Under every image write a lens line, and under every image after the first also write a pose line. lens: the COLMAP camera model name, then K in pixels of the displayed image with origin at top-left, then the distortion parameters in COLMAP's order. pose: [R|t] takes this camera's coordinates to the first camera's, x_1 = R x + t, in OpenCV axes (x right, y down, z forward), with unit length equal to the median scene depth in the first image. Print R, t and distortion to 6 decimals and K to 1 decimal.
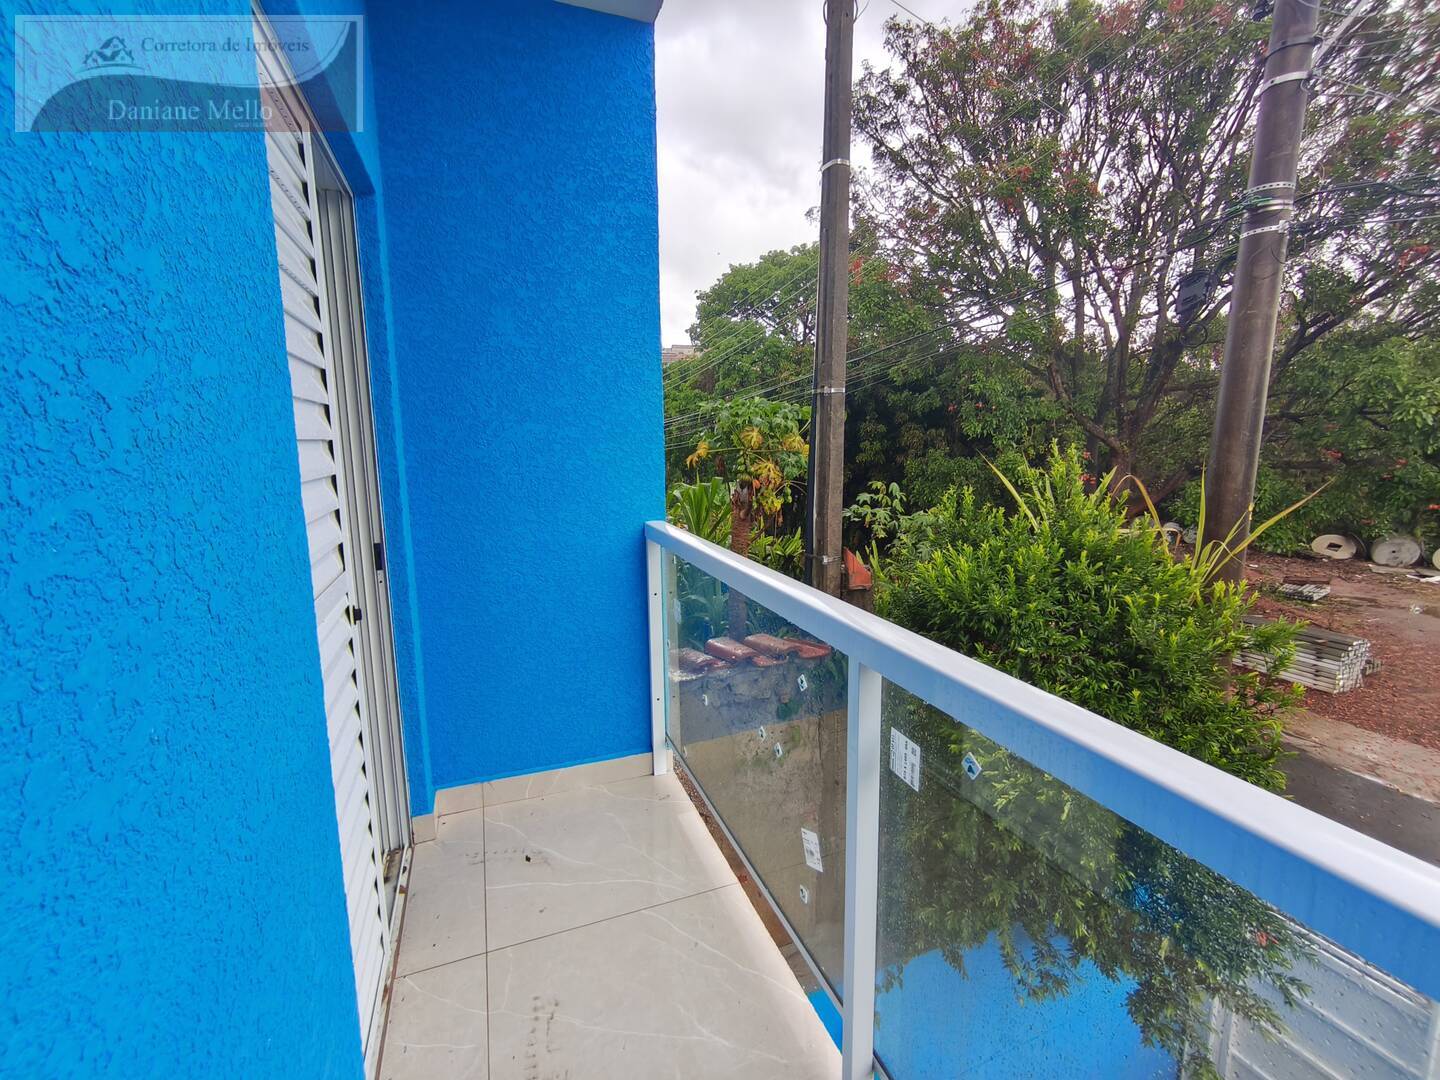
lens RADIAL K [[626.9, 0, 723.6], [0, 626.9, 538.8], [0, 0, 1]] dist [0.002020, 0.000088]
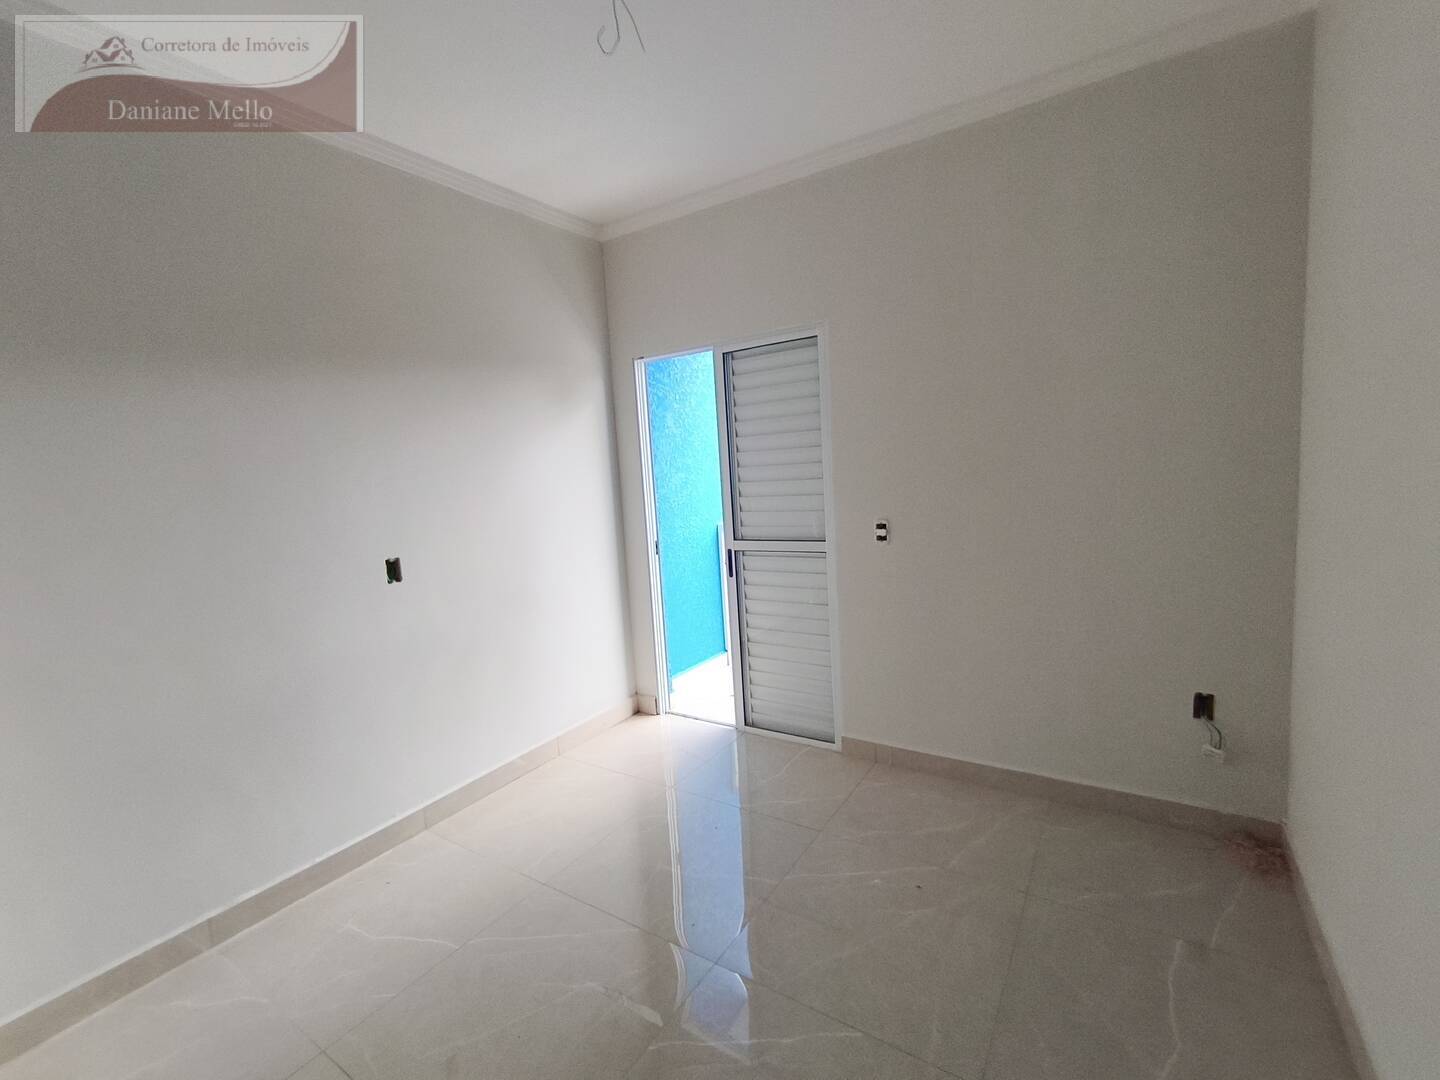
lens RADIAL K [[626.9, 0, 721.0], [0, 626.9, 541.3], [0, 0, 1]] dist [0.002020, 0.000088]
pose [[0.825211, -0.113023, 0.553402, -1.254765], [0.145348, 0.989271, -0.014696, 0.057906], [-0.545803, 0.092564, 0.832785, -0.584696]]
